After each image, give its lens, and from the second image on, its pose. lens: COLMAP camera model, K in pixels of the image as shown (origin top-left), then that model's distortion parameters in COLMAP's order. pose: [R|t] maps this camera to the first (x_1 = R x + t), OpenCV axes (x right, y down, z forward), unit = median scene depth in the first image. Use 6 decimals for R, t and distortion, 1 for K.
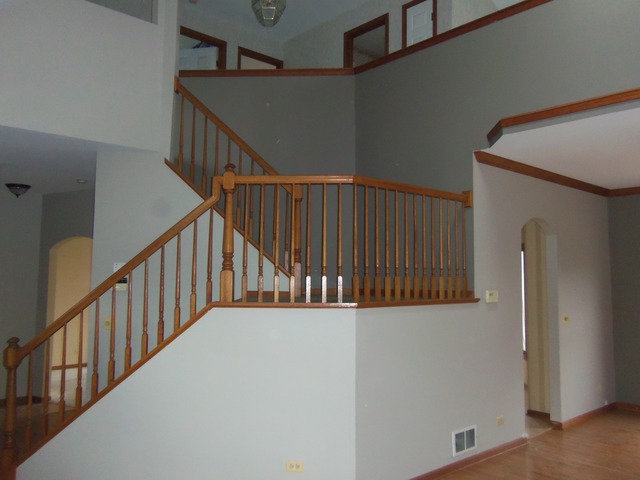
lens RADIAL K [[546.8, 0, 307.3], [0, 546.8, 250.1], [0, 0, 1]] dist [0.011816, 0.013145]
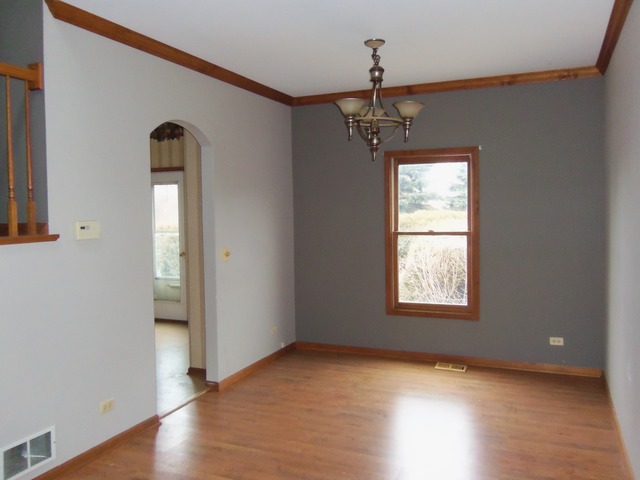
lens RADIAL K [[546.8, 0, 321.5], [0, 546.8, 239.0], [0, 0, 1]] dist [0.011816, 0.013145]
pose [[0.906472, -0.035708, 0.420752, 0.270660], [-0.012498, 0.993713, 0.111258, 0.014441], [-0.422080, -0.106110, 0.900327, 0.238092]]
